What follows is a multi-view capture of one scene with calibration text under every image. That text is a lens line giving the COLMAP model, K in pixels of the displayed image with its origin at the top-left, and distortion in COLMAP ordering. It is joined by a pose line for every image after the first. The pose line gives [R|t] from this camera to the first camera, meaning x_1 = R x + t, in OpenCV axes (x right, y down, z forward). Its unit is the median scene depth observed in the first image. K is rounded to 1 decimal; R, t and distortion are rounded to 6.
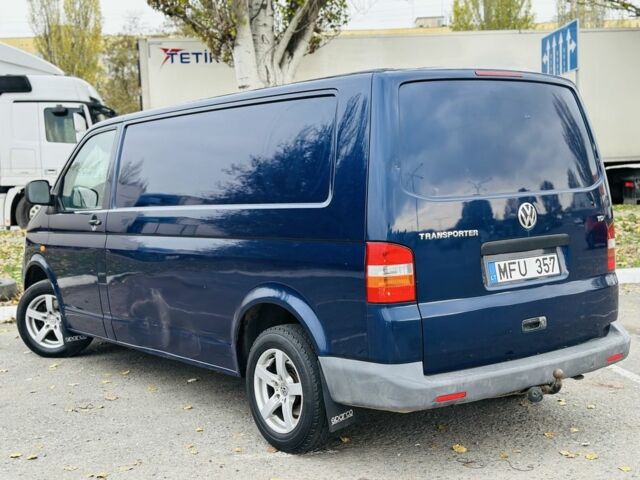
lens RADIAL K [[916.0, 0, 320.0], [0, 916.0, 240.0], [0, 0, 1]] dist [0.156929, -0.097124]
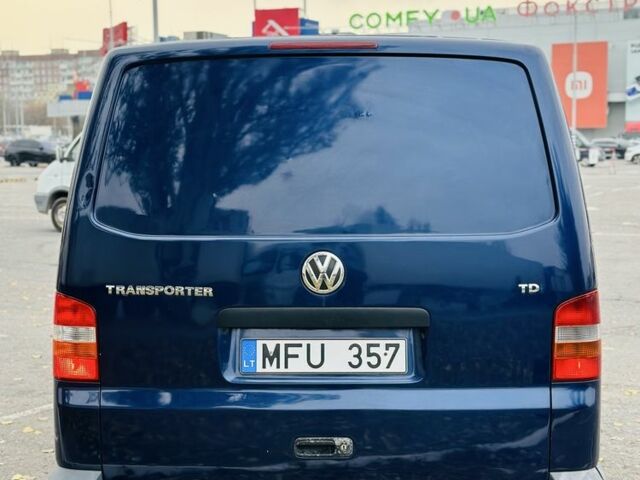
lens RADIAL K [[847.0, 0, 319.7], [0, 847.0, 258.9], [0, 0, 1]] dist [0.062900, -0.002641]
pose [[0.779875, 0.091706, -0.619181, 0.568335], [-0.070762, 0.995785, 0.058357, -0.068077], [0.621922, -0.001697, 0.783077, 0.547539]]
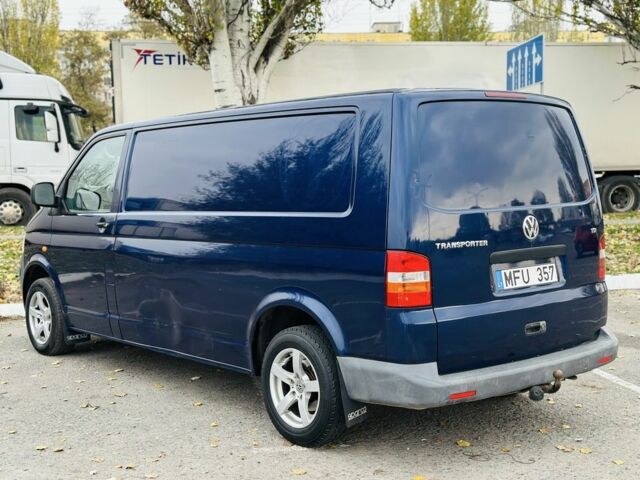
lens RADIAL K [[911.5, 0, 320.0], [0, 911.5, 240.0], [0, 0, 1]] dist [0.151959, -0.037541]
pose [[0.998547, 0.015601, 0.051585, -0.075785], [-0.015568, 0.999878, -0.001037, -0.006772], [-0.051595, 0.000232, 0.998668, -0.058786]]
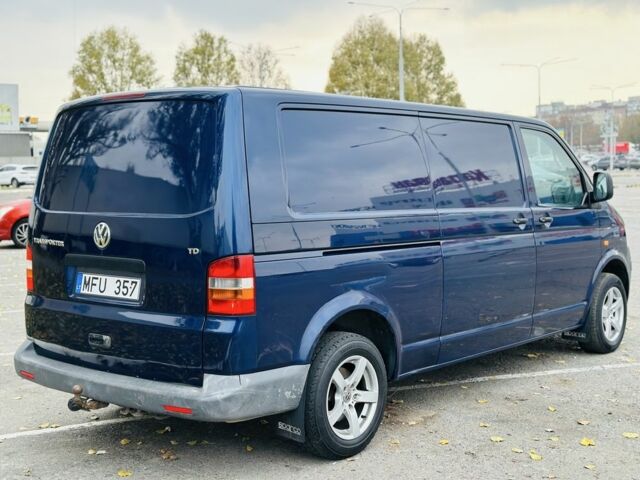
lens RADIAL K [[911.5, 0, 320.0], [0, 911.5, 240.0], [0, 0, 1]] dist [0.151959, -0.037541]
pose [[0.216855, 0.105673, -0.970468, 1.260475], [-0.074772, 0.993001, 0.091418, -0.131498], [0.973336, 0.052740, 0.223238, 0.997794]]
